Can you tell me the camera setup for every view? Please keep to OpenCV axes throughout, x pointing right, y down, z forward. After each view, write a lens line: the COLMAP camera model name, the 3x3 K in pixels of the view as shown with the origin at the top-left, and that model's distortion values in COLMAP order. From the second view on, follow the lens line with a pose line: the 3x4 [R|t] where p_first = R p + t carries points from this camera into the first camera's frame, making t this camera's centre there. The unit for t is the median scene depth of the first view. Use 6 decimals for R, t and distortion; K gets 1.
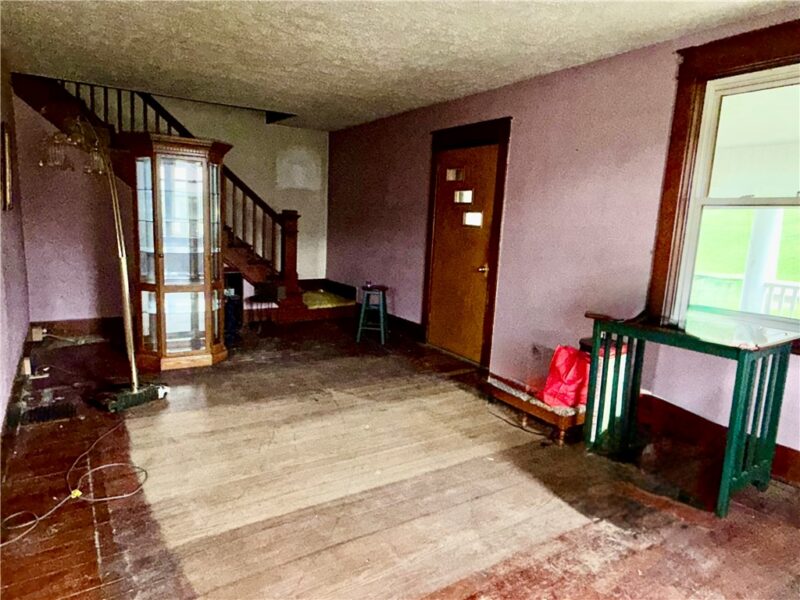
lens RADIAL K [[510.7, 0, 400.0], [0, 510.7, 300.0], [0, 0, 1]] dist [0.001981, -0.001003]
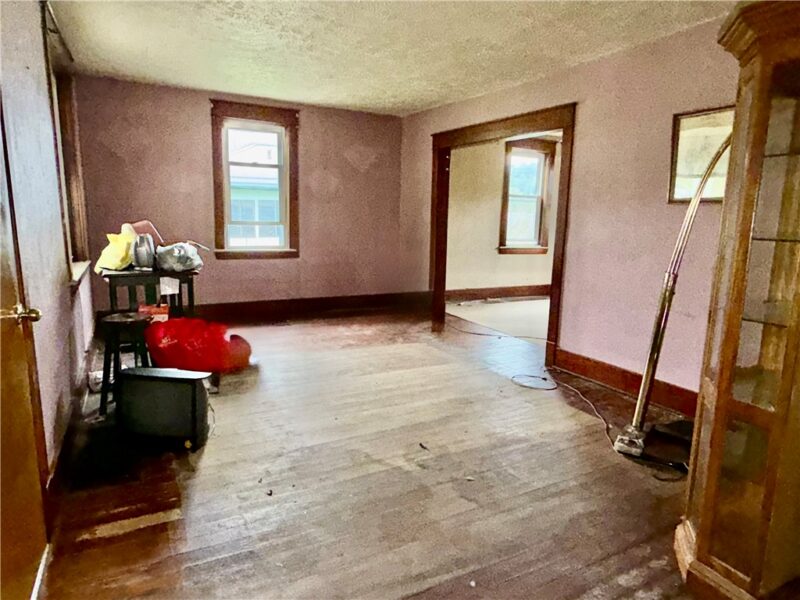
lens RADIAL K [[510.7, 0, 400.0], [0, 510.7, 300.0], [0, 0, 1]] dist [0.001981, -0.001003]
pose [[-0.992602, -0.086331, 0.085373, -0.222349], [-0.053058, 0.940883, 0.334550, -0.322752], [-0.109208, 0.327545, -0.938503, 2.076022]]
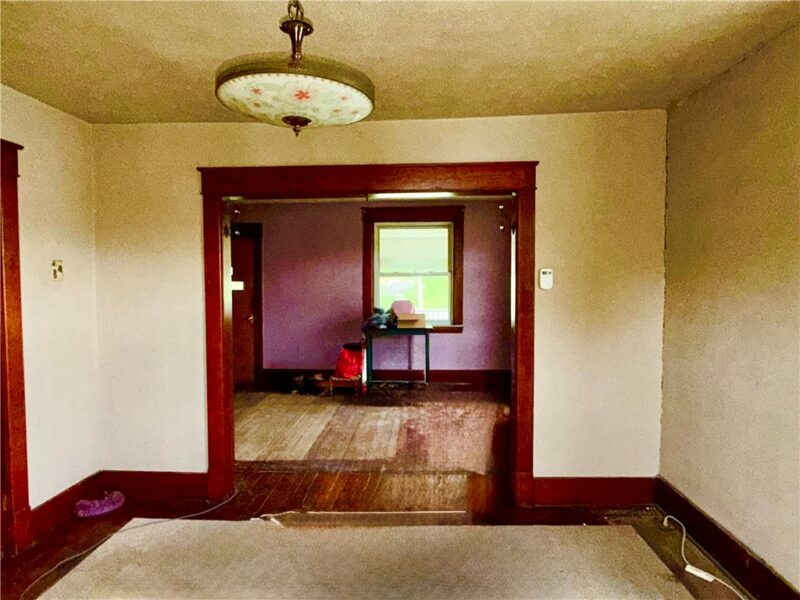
lens RADIAL K [[510.7, 0, 400.0], [0, 510.7, 300.0], [0, 0, 1]] dist [0.001981, -0.001003]
pose [[0.585489, -0.078241, 0.806896, -1.264498], [0.153347, 0.988051, -0.015463, -0.034837], [-0.796045, 0.132788, 0.590492, -0.411032]]
